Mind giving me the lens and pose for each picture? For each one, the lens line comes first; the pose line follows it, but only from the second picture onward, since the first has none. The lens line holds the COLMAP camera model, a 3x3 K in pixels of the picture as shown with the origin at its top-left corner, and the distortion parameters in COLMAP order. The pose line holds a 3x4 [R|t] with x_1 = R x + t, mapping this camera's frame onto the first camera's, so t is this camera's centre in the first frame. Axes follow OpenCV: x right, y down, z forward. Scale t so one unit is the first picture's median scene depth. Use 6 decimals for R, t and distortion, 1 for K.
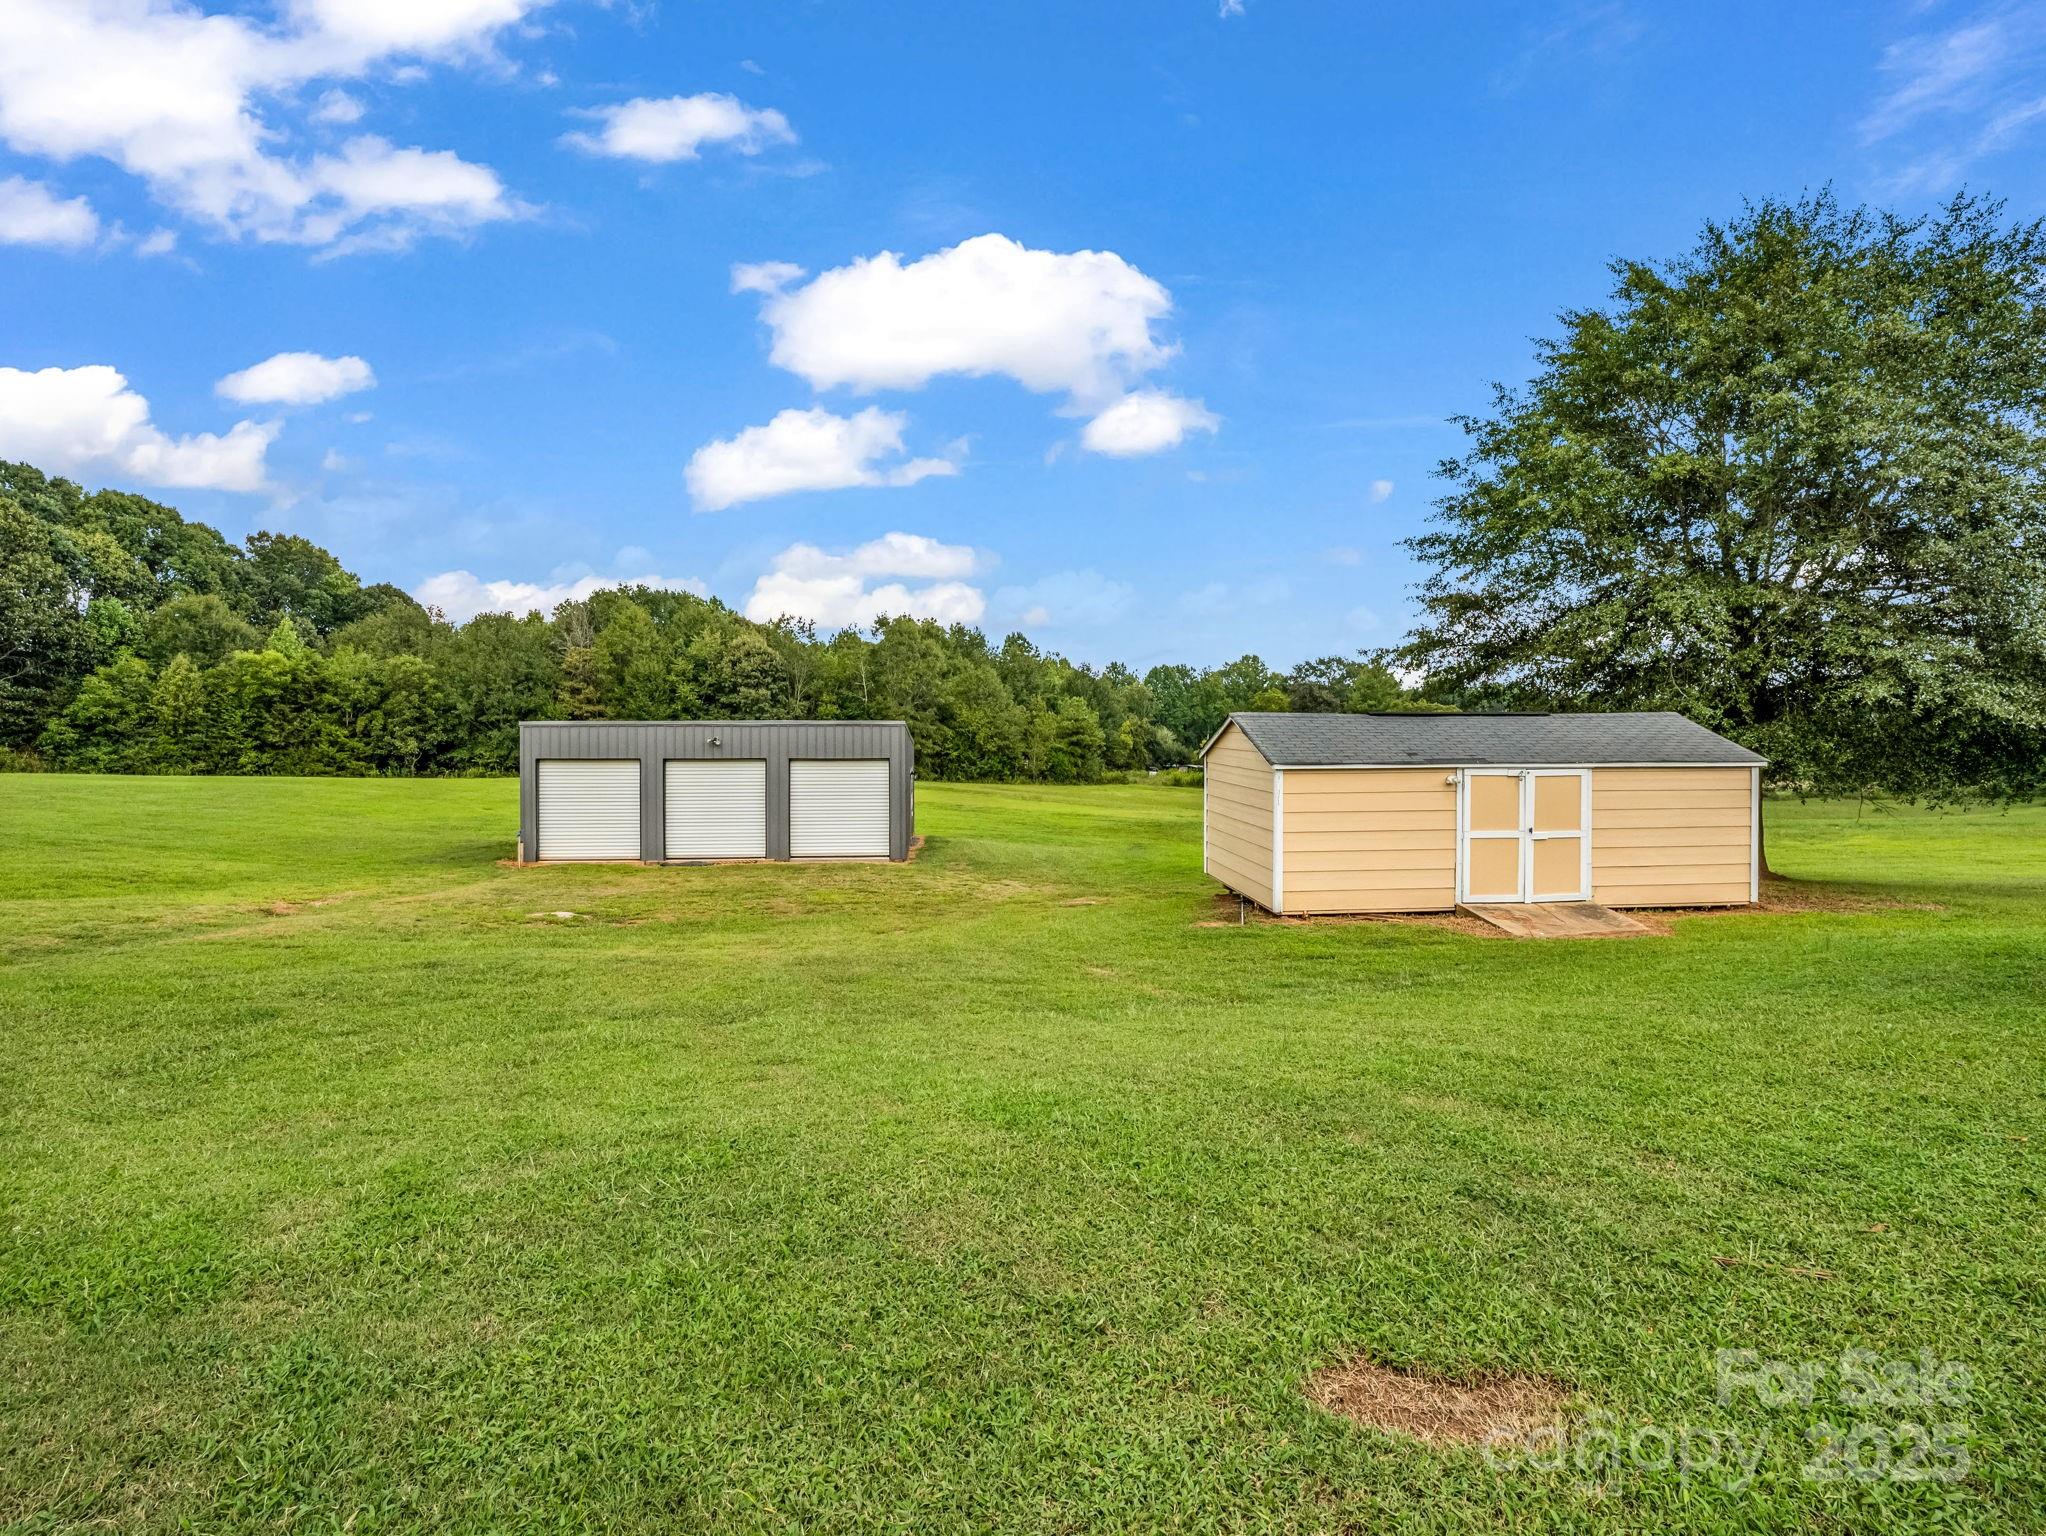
lens RADIAL K [[1055.1, 0, 1019.9], [0, 1055.1, 743.5], [0, 0, 1]] dist [-0.004916, 0.000444]
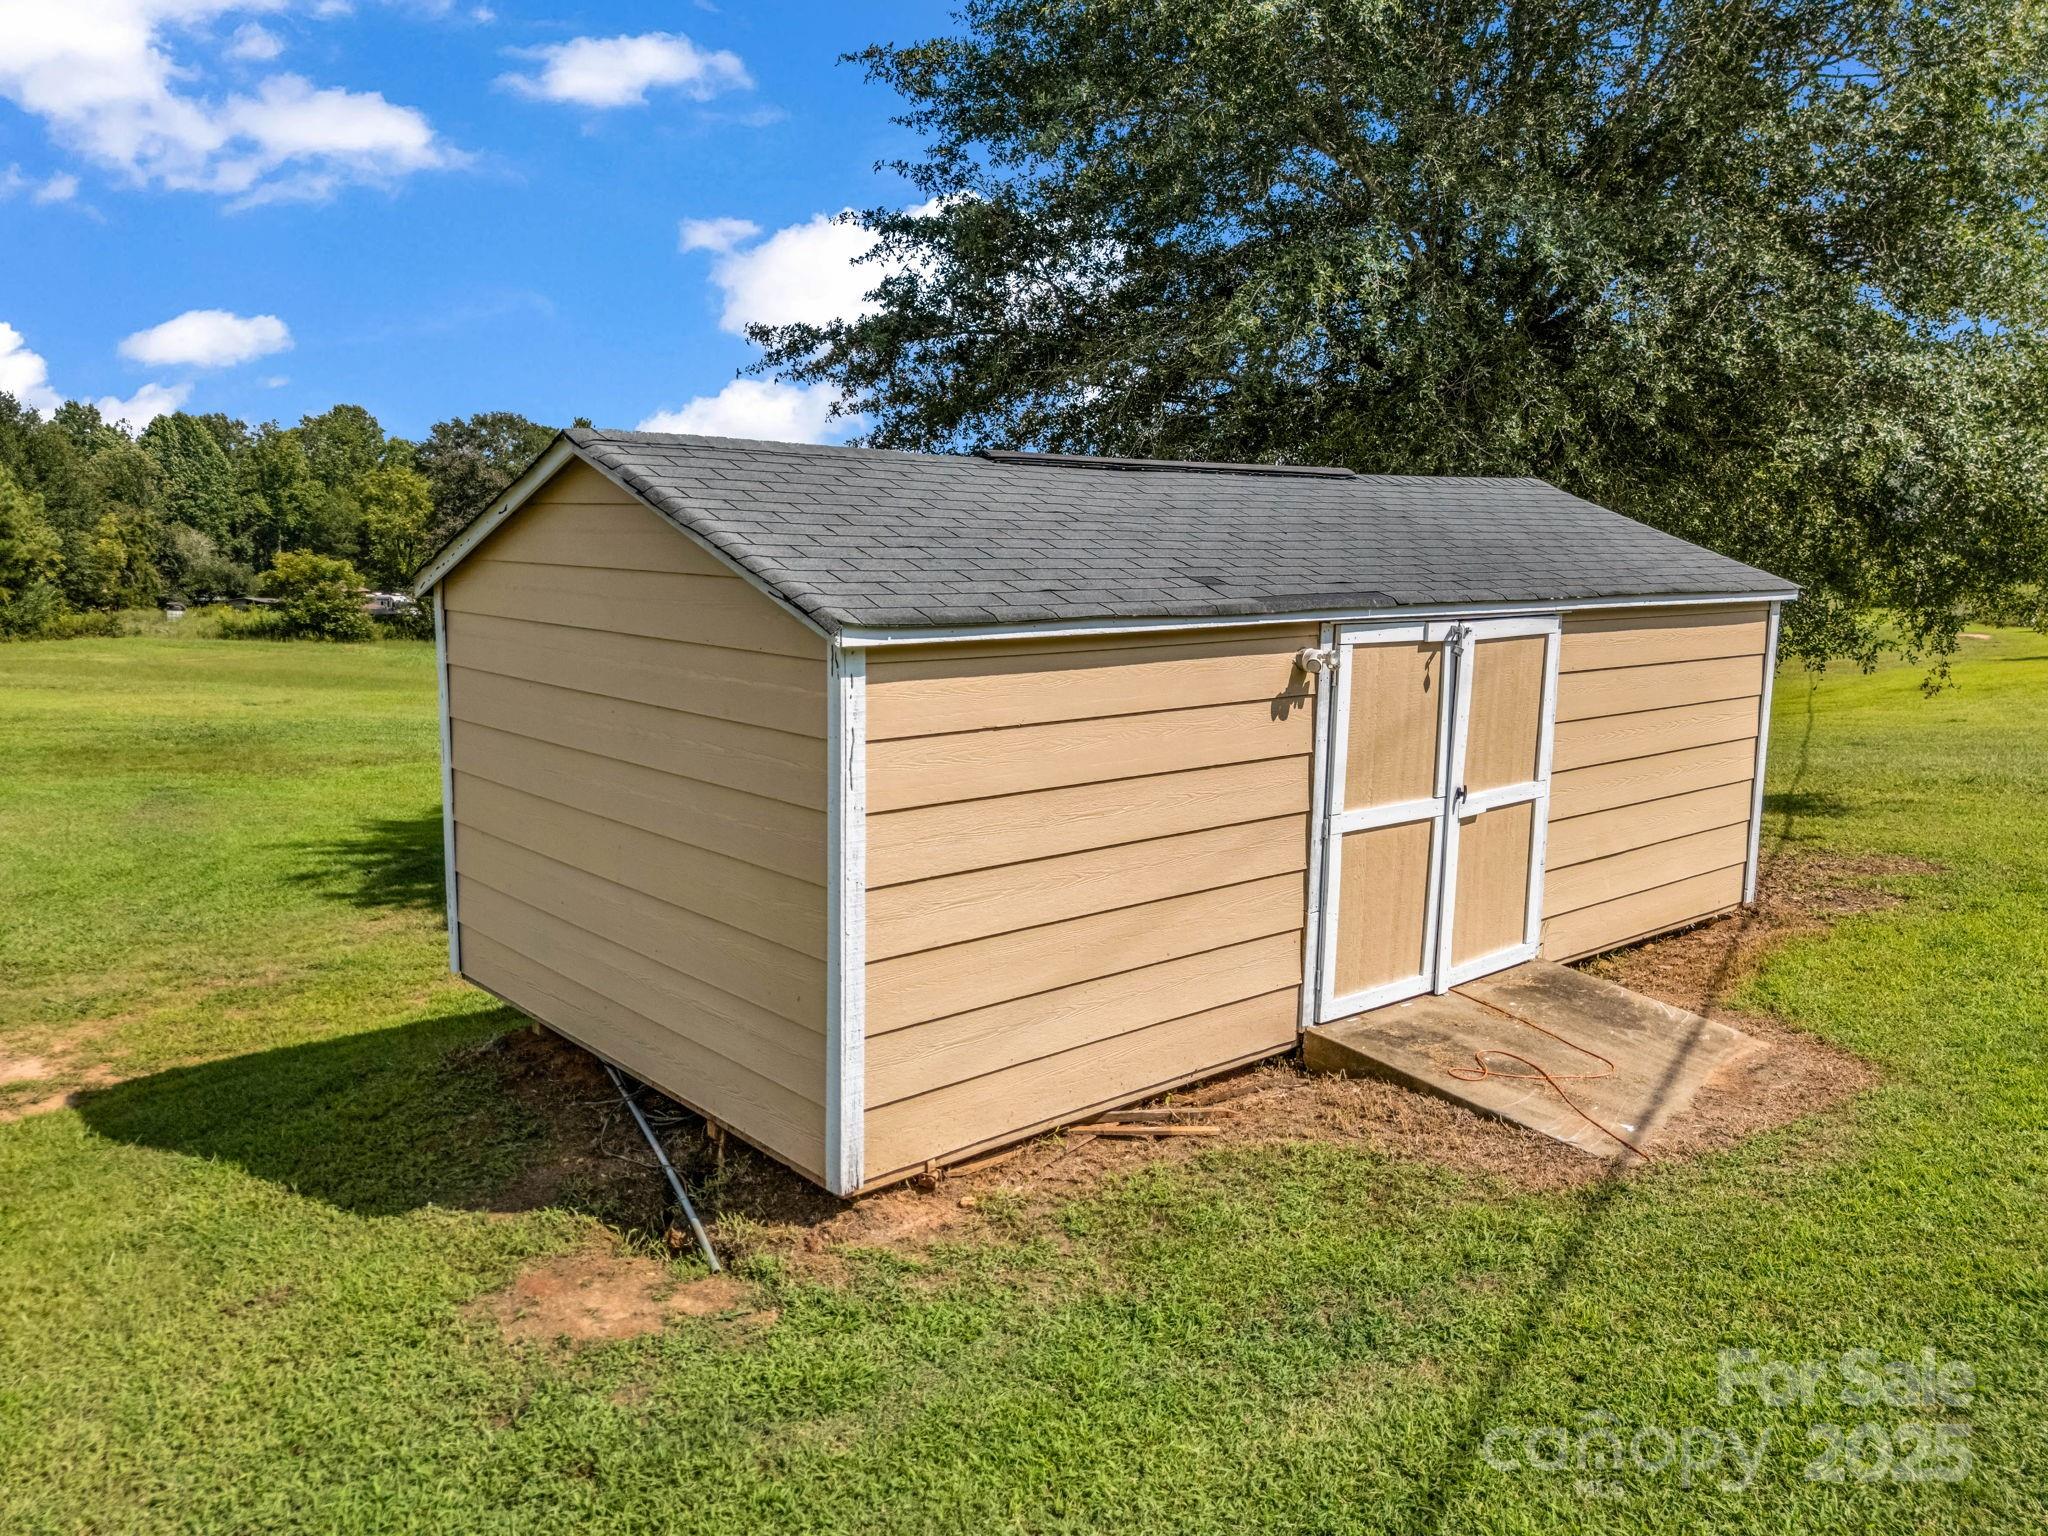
lens RADIAL K [[1516.3, 0, 1024.0], [0, 1516.3, 768.0], [0, 0, 1]] dist [0.026365, -0.001169]
pose [[0.805345, -0.080064, 0.587375, 0.013712], [0.000120, 0.990859, 0.134898, 0.000906], [-0.592806, -0.108569, 0.797993, 0.144002]]
